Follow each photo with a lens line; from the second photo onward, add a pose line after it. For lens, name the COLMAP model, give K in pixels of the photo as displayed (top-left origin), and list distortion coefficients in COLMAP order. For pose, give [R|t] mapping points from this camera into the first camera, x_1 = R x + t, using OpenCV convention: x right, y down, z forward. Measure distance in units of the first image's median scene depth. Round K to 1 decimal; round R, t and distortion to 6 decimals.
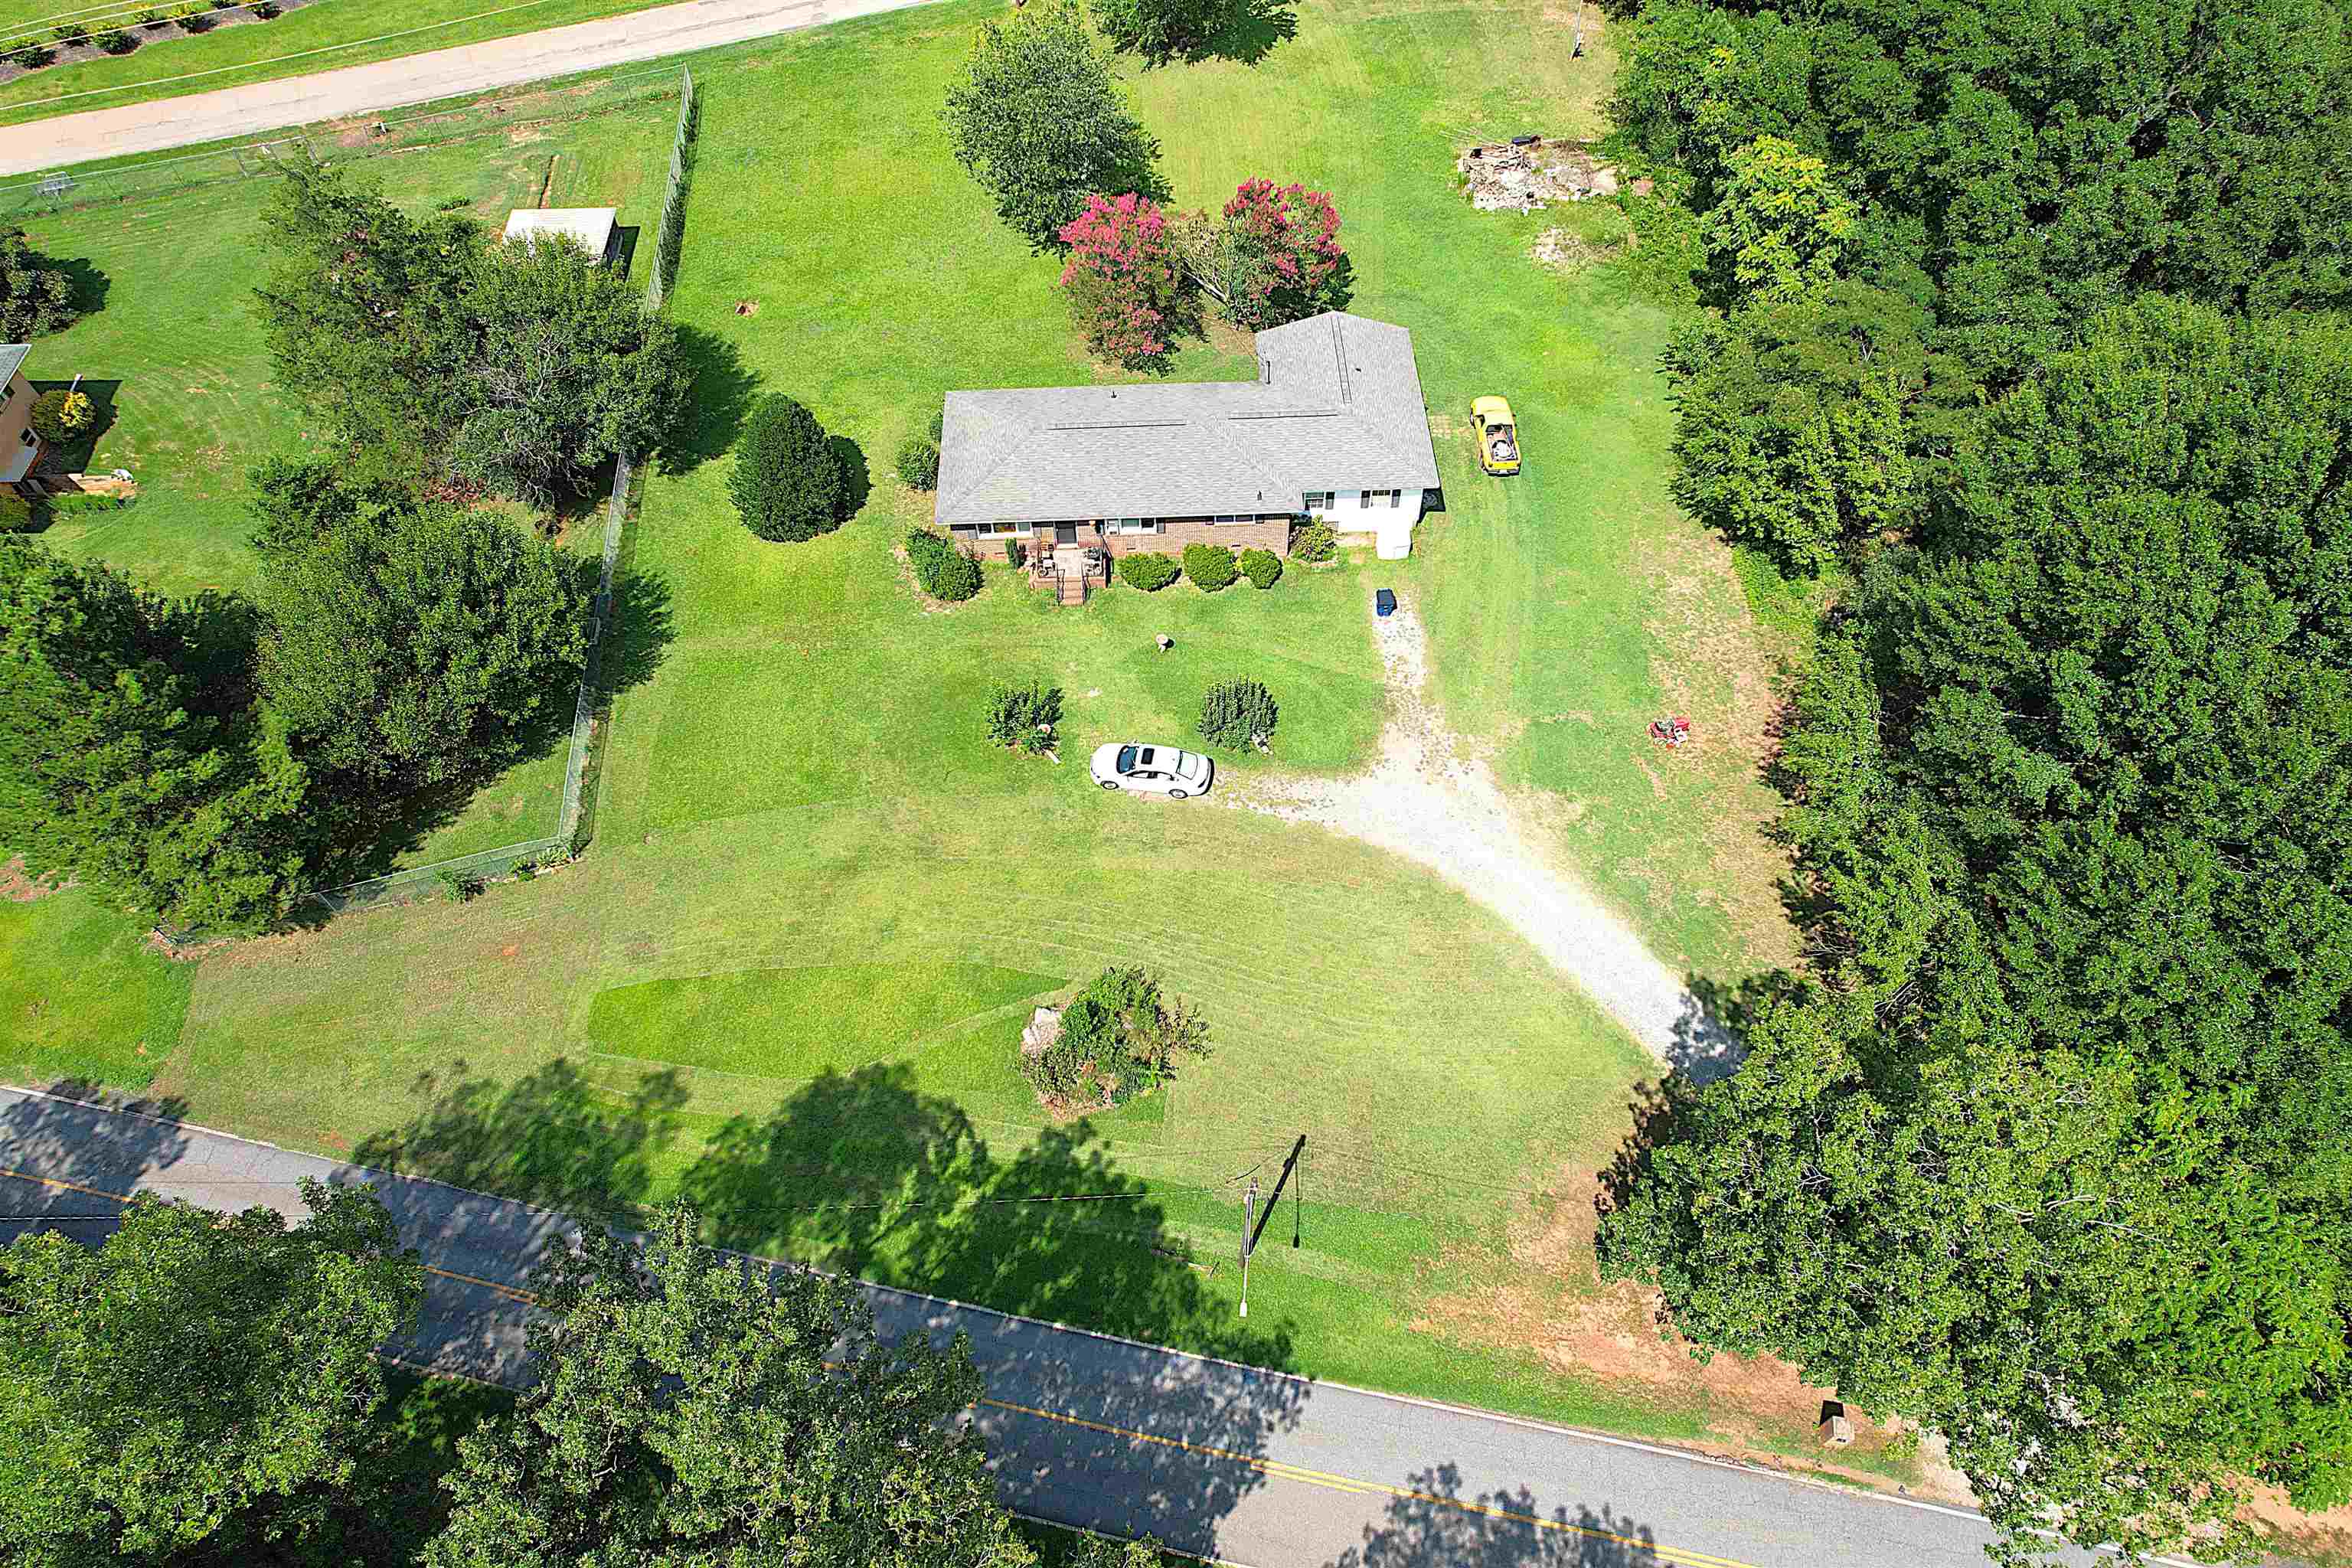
lens RADIAL K [[1497.7, 0, 1186.1], [0, 1497.7, 772.8], [0, 0, 1]] dist [-0.048718, 0.032961]
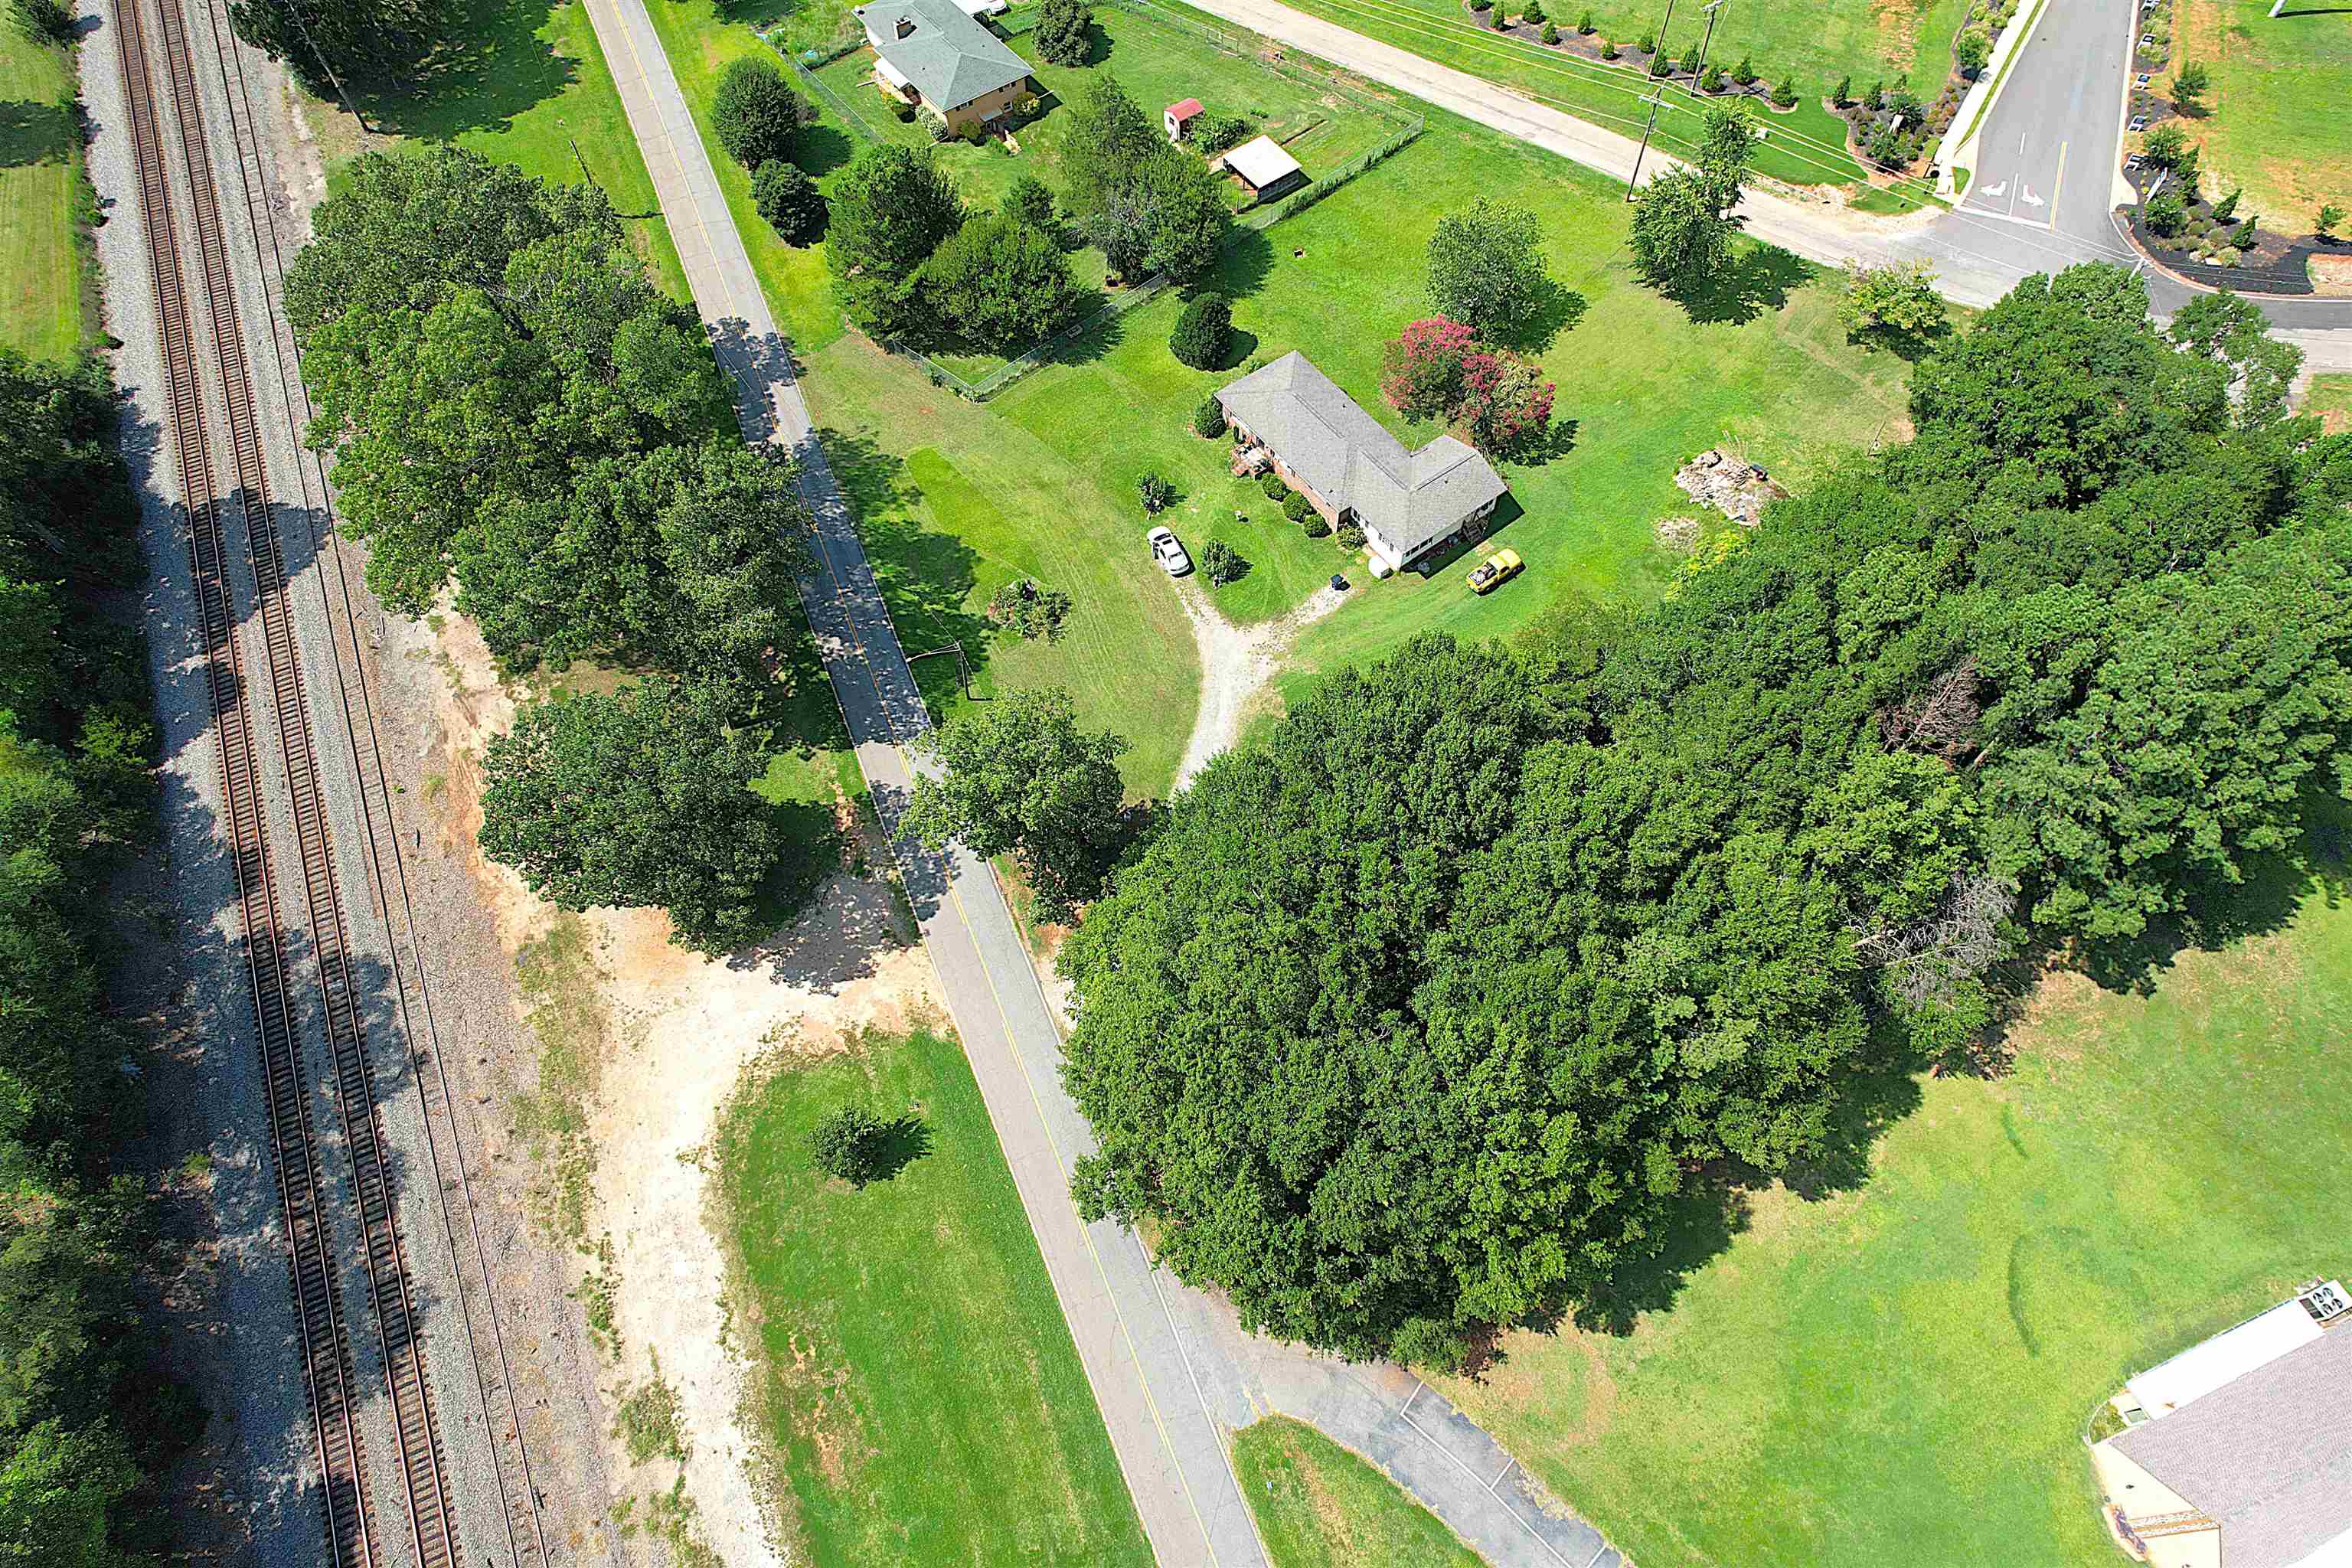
lens RADIAL K [[1497.7, 0, 1186.1], [0, 1497.7, 772.8], [0, 0, 1]] dist [-0.048718, 0.032961]
pose [[0.570149, 0.706716, -0.418907, 0.905677], [-0.668878, 0.695381, 0.262771, -0.294044], [0.477004, 0.130379, 0.869177, -0.580402]]
